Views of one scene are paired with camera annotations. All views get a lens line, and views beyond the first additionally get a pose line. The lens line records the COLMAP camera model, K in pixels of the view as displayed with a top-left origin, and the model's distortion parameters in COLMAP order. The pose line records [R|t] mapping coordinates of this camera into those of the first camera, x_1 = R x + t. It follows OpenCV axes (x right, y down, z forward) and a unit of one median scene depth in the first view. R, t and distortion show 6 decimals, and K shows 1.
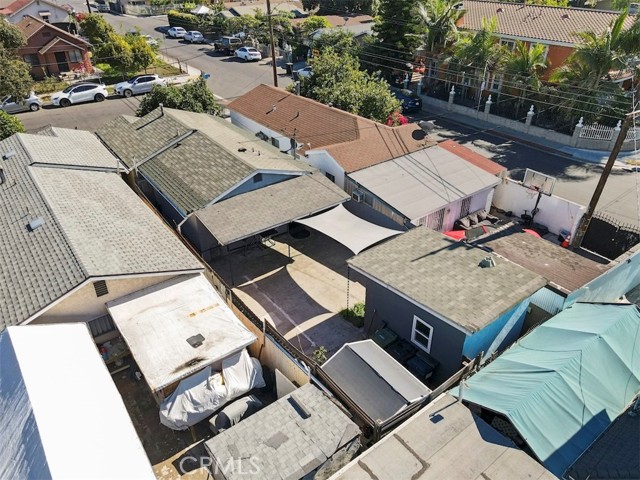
lens RADIAL K [[473.2, 0, 320.0], [0, 473.2, 240.0], [0, 0, 1]] dist [0.009721, 0.006051]
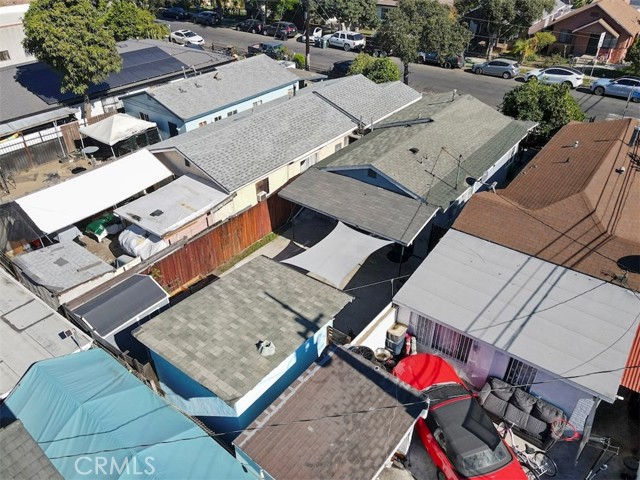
lens RADIAL K [[473.2, 0, 320.0], [0, 473.2, 240.0], [0, 0, 1]] dist [0.009721, 0.006051]
pose [[0.269767, 0.544578, -0.794141, 0.691880], [-0.507044, 0.781456, 0.363639, -0.325450], [0.818616, 0.304567, 0.486936, 0.478607]]
